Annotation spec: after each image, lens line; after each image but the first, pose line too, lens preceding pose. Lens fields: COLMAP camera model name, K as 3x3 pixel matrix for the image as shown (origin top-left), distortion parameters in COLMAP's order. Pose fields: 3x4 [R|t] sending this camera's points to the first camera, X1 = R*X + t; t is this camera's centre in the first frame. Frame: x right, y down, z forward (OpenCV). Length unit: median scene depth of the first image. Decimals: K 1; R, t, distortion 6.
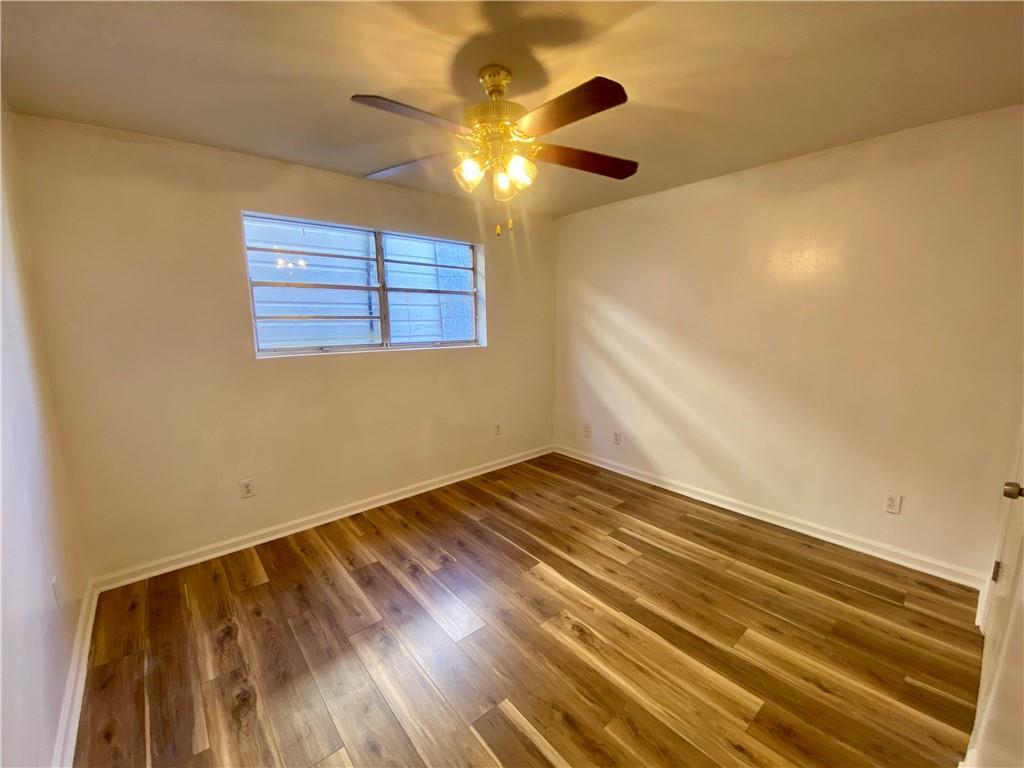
lens RADIAL K [[416.9, 0, 517.6], [0, 416.9, 382.4], [0, 0, 1]] dist [0.004355, -0.012354]
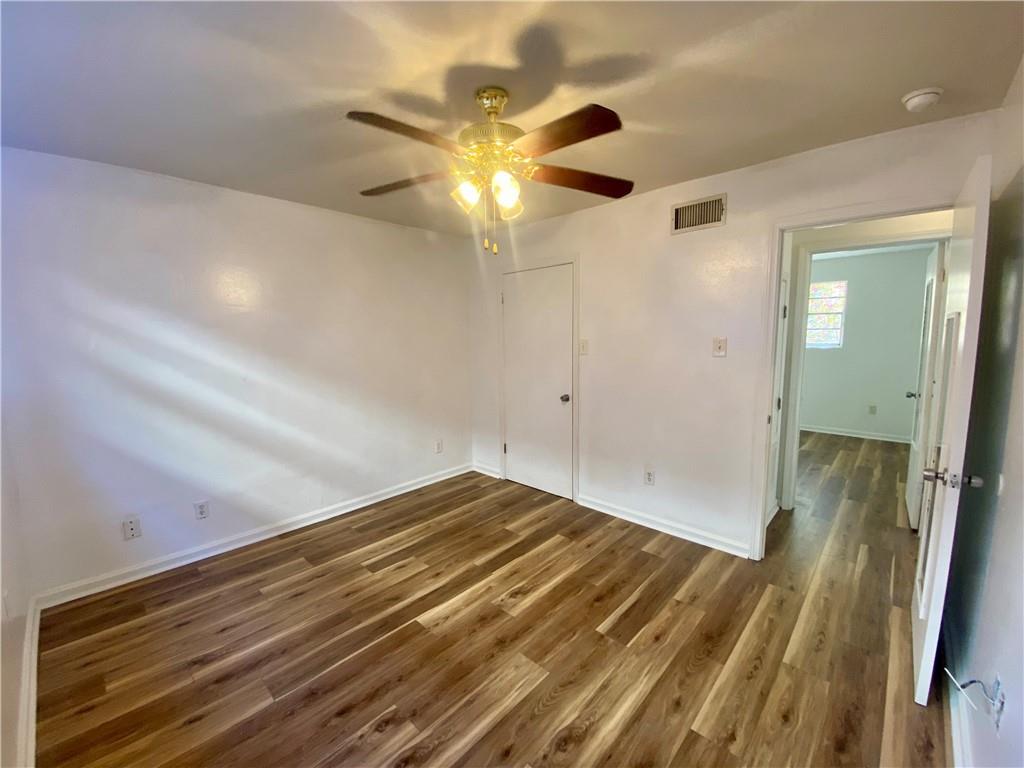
lens RADIAL K [[416.9, 0, 513.9], [0, 416.9, 382.0], [0, 0, 1]] dist [0.004355, -0.012354]
pose [[-0.115300, -0.104093, 0.987862, -0.755793], [0.166976, 0.978312, 0.122576, -0.116070], [-0.979196, 0.179082, -0.095418, 0.788707]]
